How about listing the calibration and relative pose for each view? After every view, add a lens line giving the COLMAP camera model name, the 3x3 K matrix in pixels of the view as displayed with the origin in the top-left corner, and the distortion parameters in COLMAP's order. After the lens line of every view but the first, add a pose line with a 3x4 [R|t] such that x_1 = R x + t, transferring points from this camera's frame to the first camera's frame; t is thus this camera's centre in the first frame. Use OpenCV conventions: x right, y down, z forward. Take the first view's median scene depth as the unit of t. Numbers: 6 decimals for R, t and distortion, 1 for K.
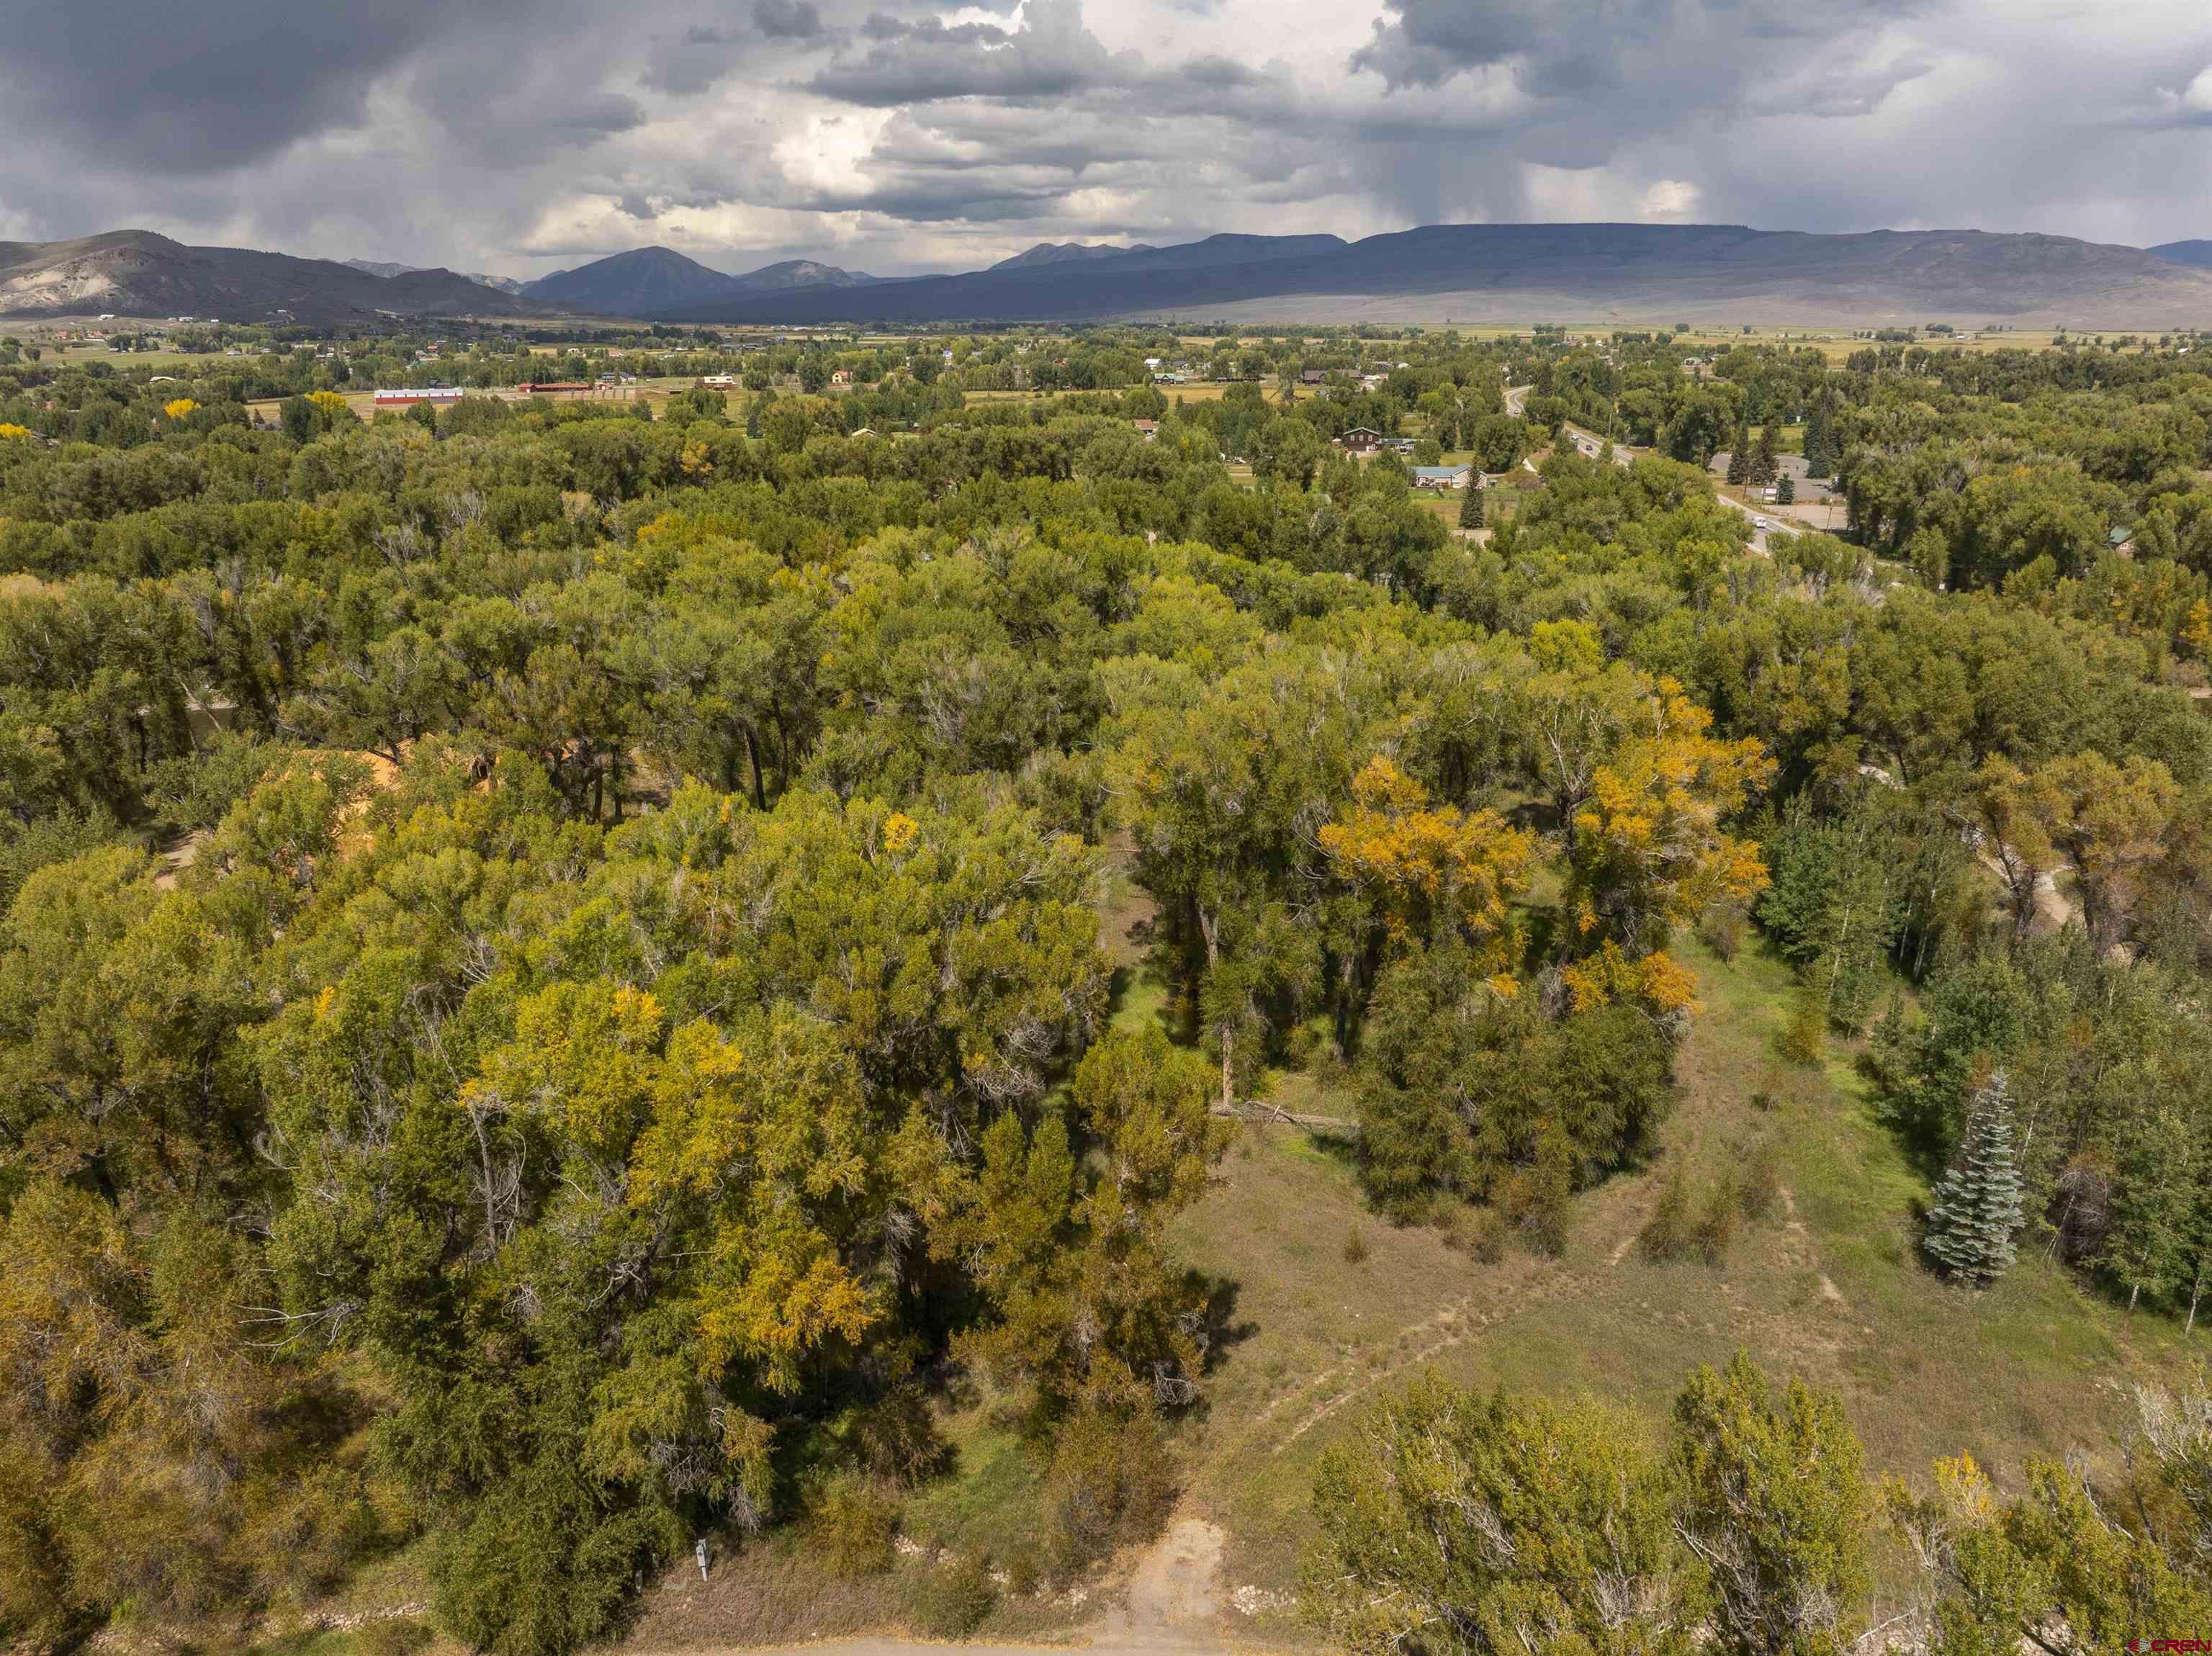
lens RADIAL K [[1553.4, 0, 1106.0], [0, 1553.4, 828.0], [0, 0, 1]] dist [-0.043757, 0.004506]
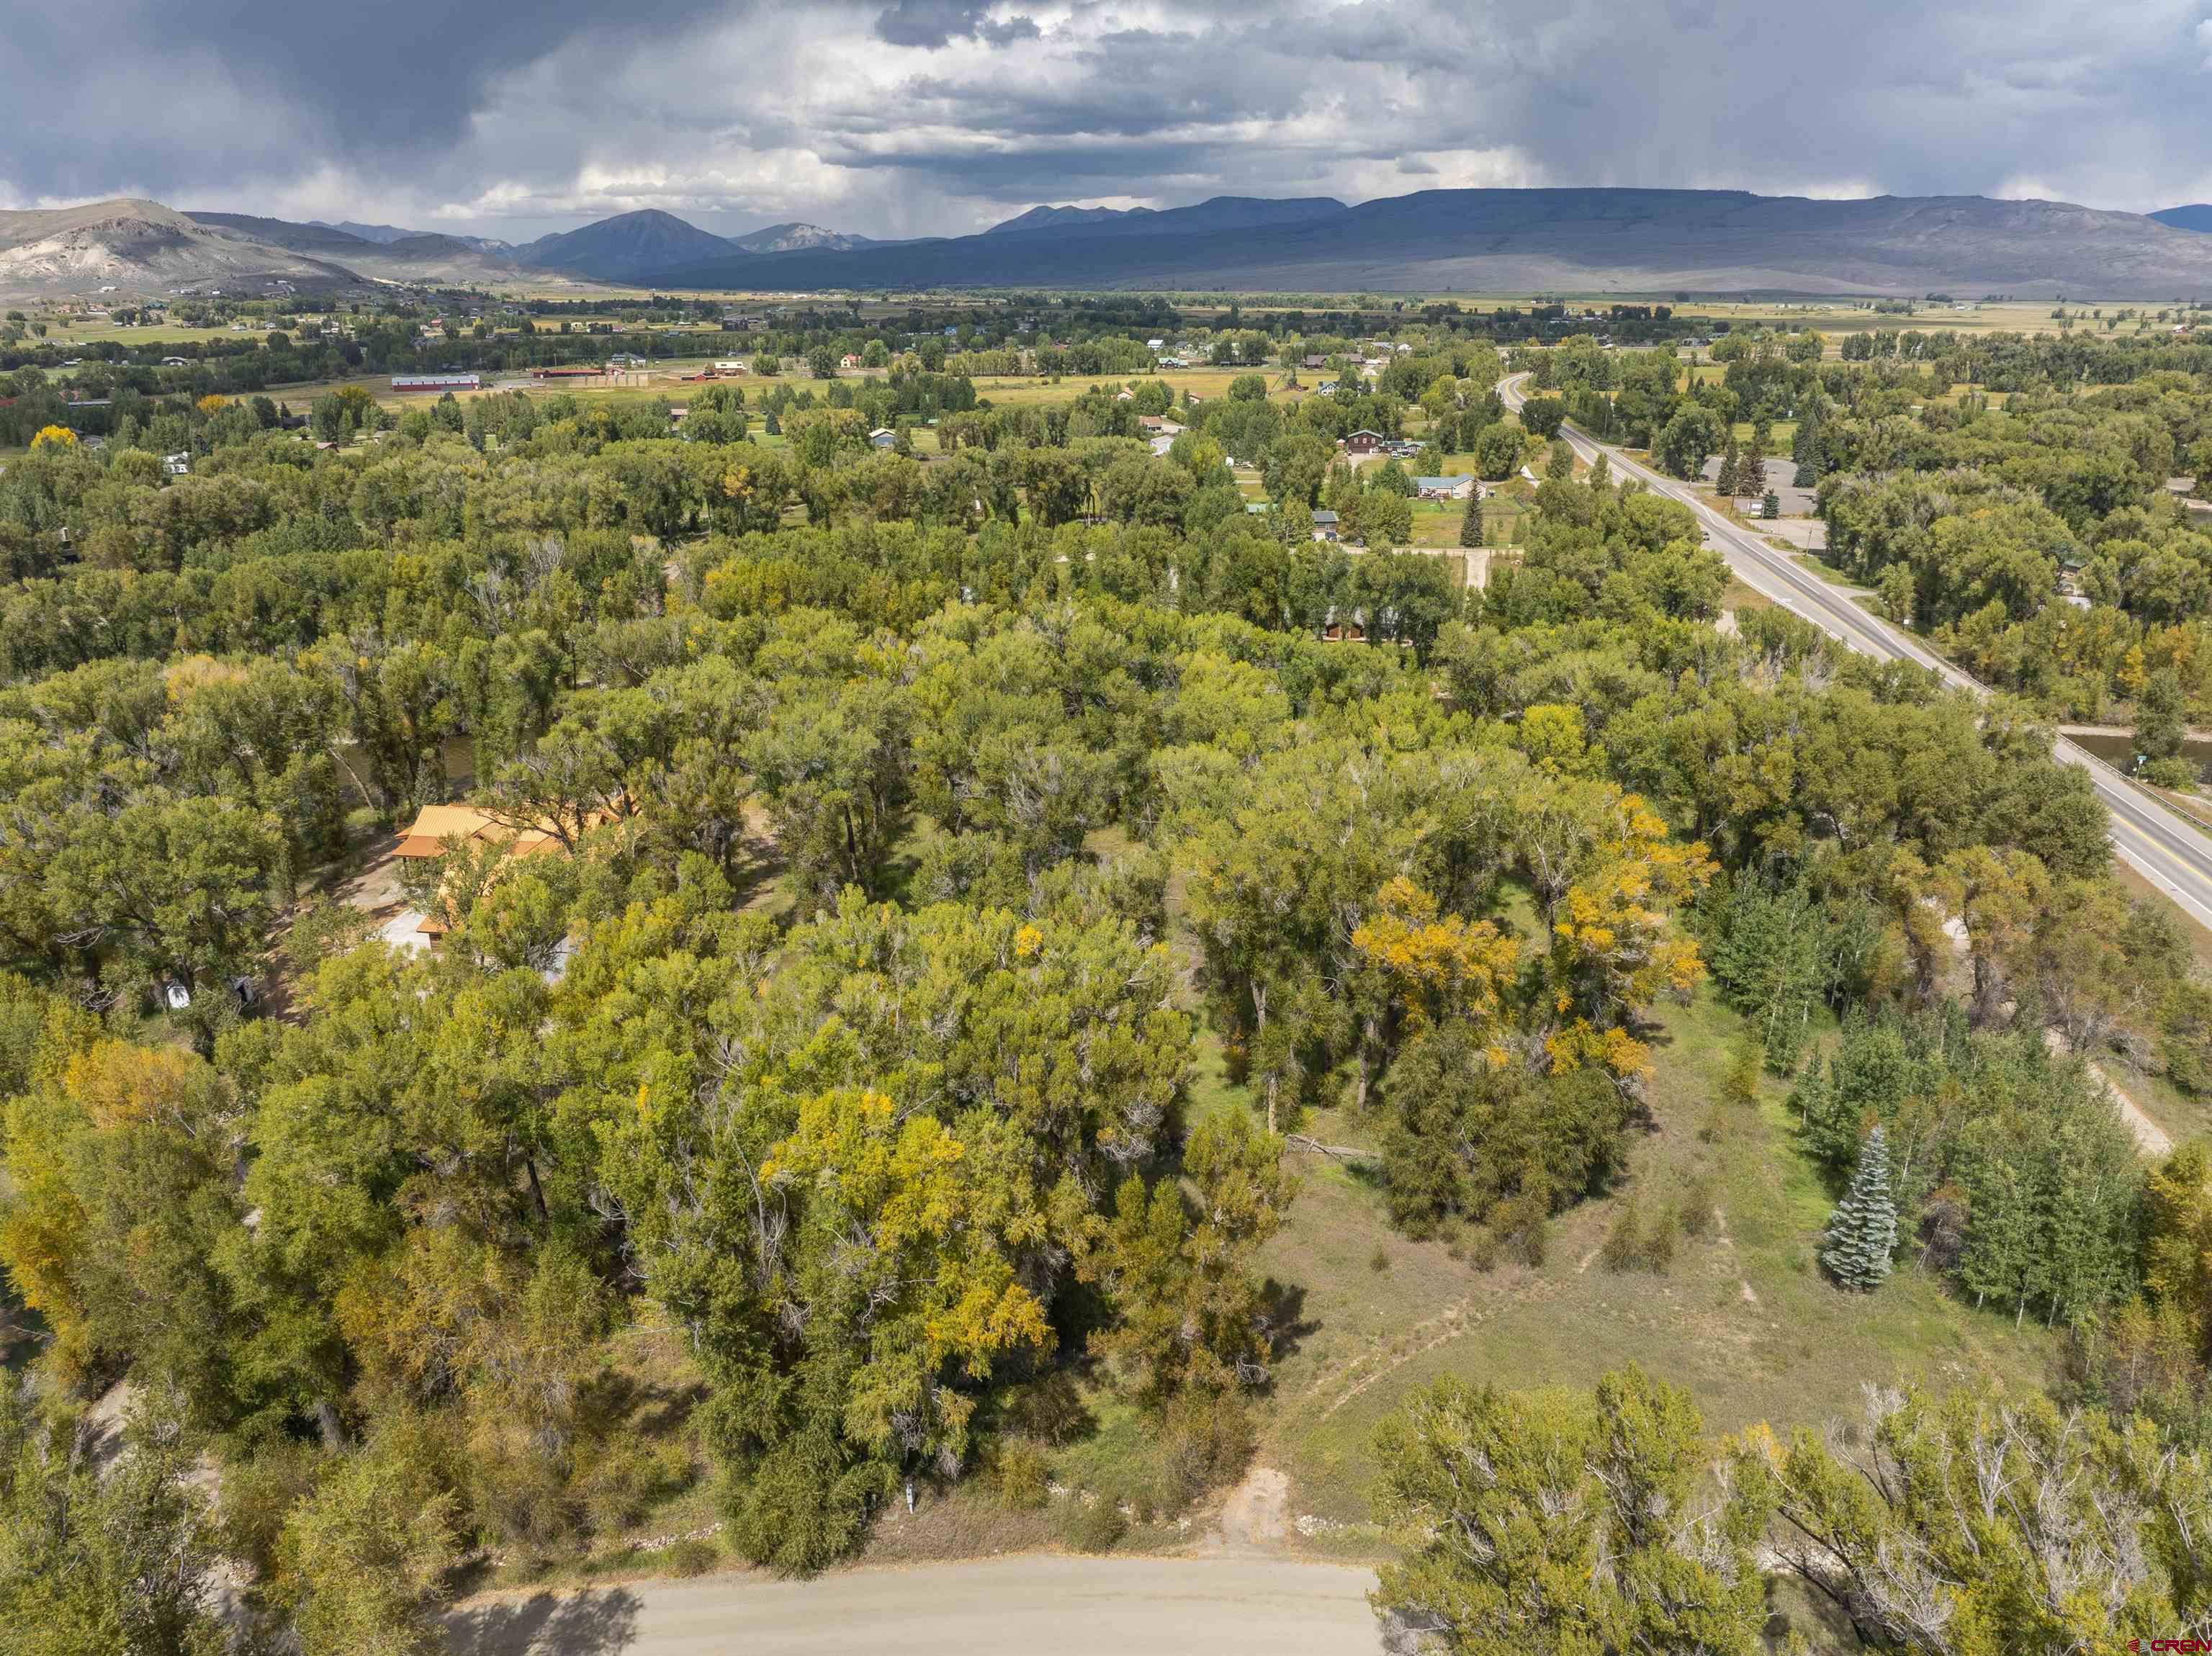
lens RADIAL K [[1553.4, 0, 1106.0], [0, 1553.4, 828.0], [0, 0, 1]] dist [-0.043757, 0.004506]
pose [[0.999999, 0.000222, 0.001610, -0.058688], [-0.000257, 0.999759, 0.021938, -0.099205], [-0.001604, -0.021939, 0.999758, -0.236436]]
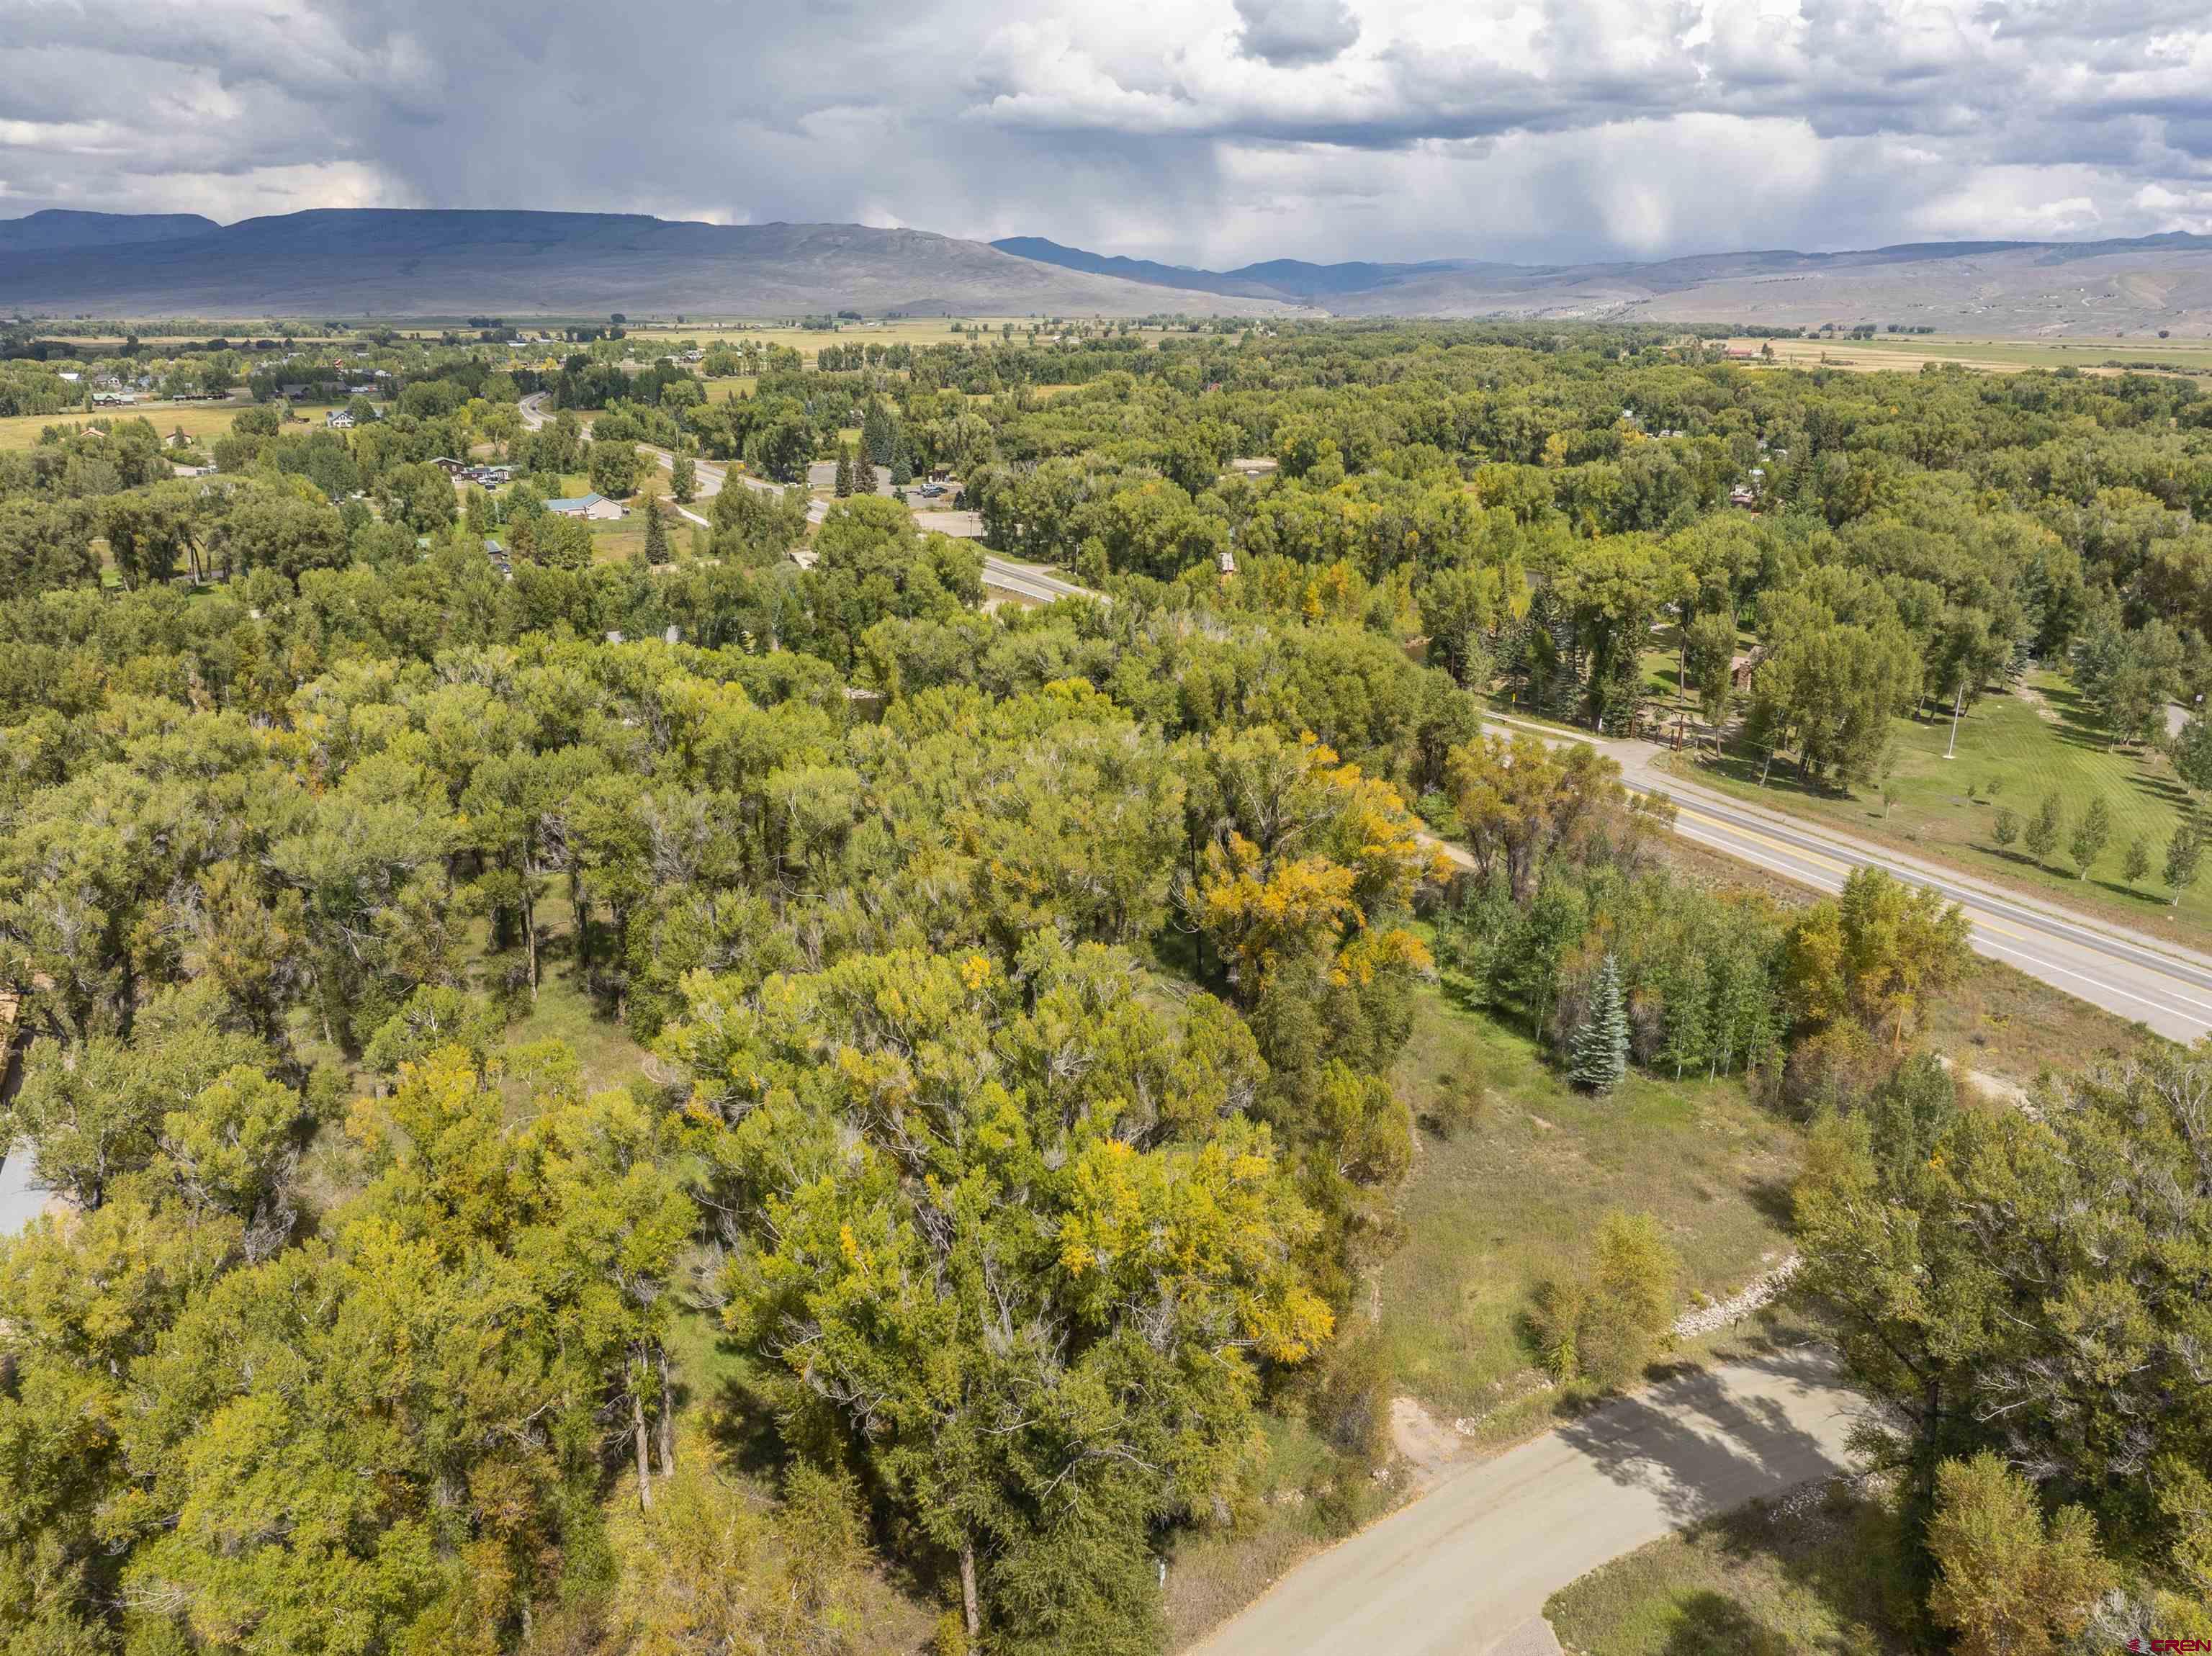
lens RADIAL K [[1553.4, 0, 1106.0], [0, 1553.4, 828.0], [0, 0, 1]] dist [-0.043757, 0.004506]
pose [[0.797796, -0.182717, 0.574574, -0.595734], [0.178020, 0.981874, 0.065060, -0.137858], [-0.576047, 0.050381, 0.815863, -0.013947]]
